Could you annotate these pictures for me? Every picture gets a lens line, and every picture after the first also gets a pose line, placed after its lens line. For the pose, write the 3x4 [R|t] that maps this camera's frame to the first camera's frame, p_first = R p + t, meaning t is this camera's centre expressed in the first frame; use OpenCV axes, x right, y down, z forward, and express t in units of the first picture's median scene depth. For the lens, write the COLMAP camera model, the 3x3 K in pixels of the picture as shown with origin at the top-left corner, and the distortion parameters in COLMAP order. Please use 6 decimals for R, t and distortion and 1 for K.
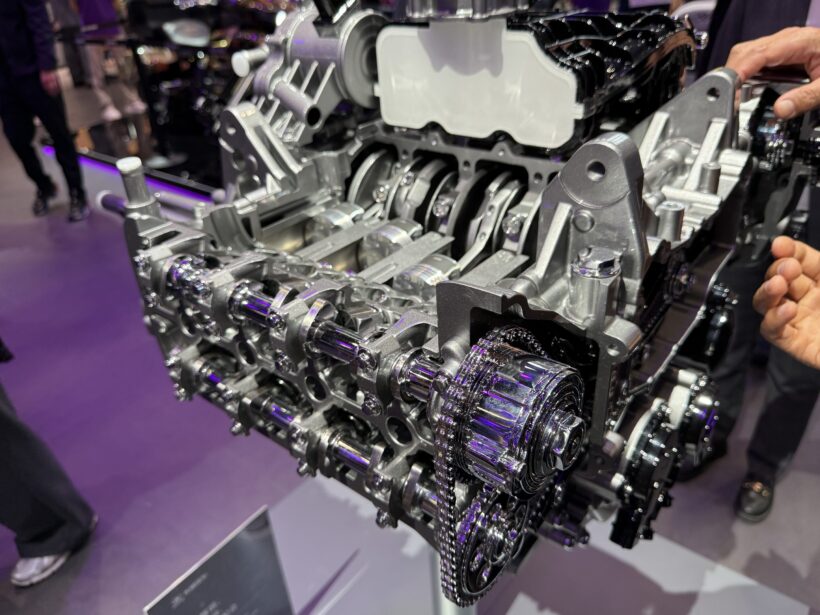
lens RADIAL K [[600.6, 0, 413.1], [0, 600.6, 323.8], [0, 0, 1]] dist [-0.002075, -0.006920]
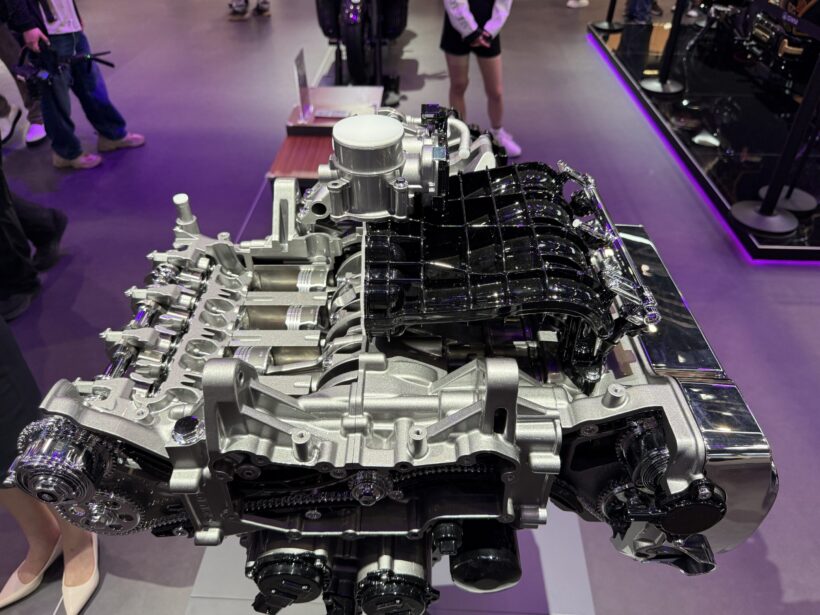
lens RADIAL K [[576.0, 0, 428.9], [0, 576.0, 319.5], [0, 0, 1]] dist [0.008063, -0.028734]
pose [[0.628405, 0.551982, -0.548108, 0.896790], [-0.451229, 0.832614, 0.321164, -0.720984], [0.633639, 0.045501, 0.772289, 0.199668]]
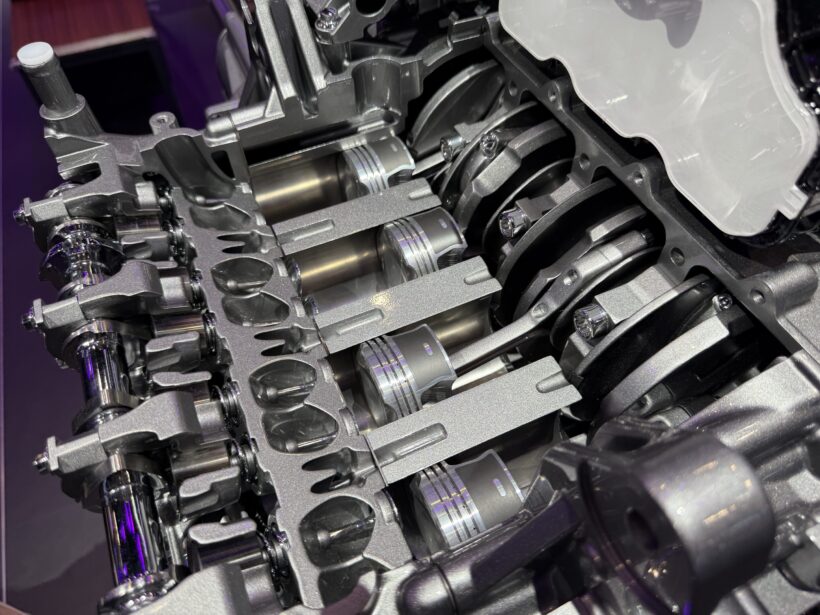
lens RADIAL K [[576.0, 0, 410.7], [0, 576.0, 313.4], [0, 0, 1]] dist [0.008063, -0.028734]
pose [[0.888210, 0.394510, -0.235468, 0.140151], [-0.269128, 0.862143, 0.429279, -0.361234], [0.372362, -0.317919, 0.871937, 0.456781]]
